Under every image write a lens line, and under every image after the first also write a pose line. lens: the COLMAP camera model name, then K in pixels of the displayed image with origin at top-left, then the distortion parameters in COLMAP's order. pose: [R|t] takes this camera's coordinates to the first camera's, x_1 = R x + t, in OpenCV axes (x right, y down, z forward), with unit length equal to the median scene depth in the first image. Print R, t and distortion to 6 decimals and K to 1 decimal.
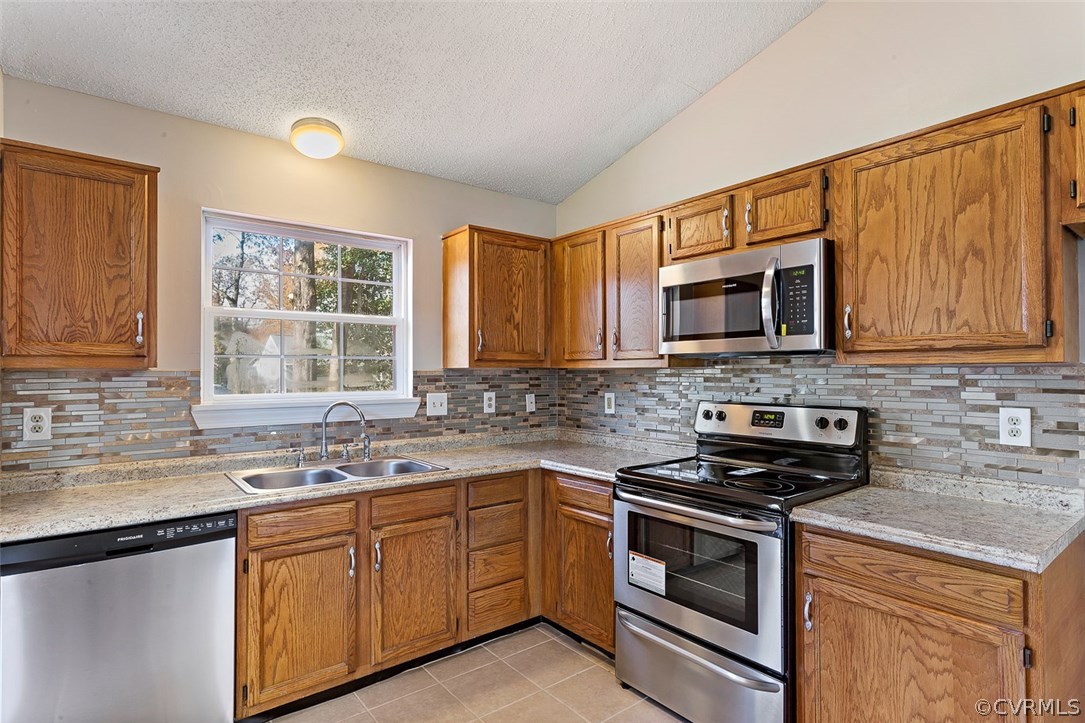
lens RADIAL K [[557.3, 0, 542.5], [0, 557.3, 361.5], [0, 0, 1]] dist [-0.001515, -0.000397]
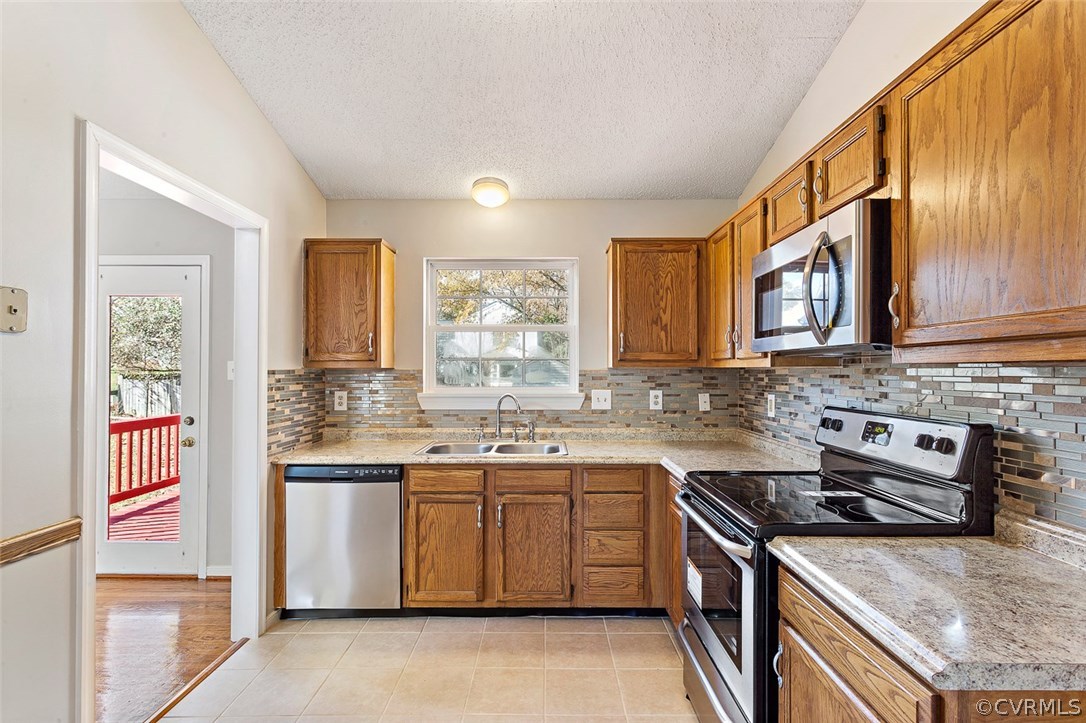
lens RADIAL K [[516.7, 0, 543.0], [0, 516.7, 361.5], [0, 0, 1]] dist [0.000107, 0.000081]
pose [[0.781998, -0.007759, -0.623233, 0.491653], [0.008550, 0.999962, -0.001722, 0.000211], [0.623223, -0.003982, 0.782034, 0.135544]]
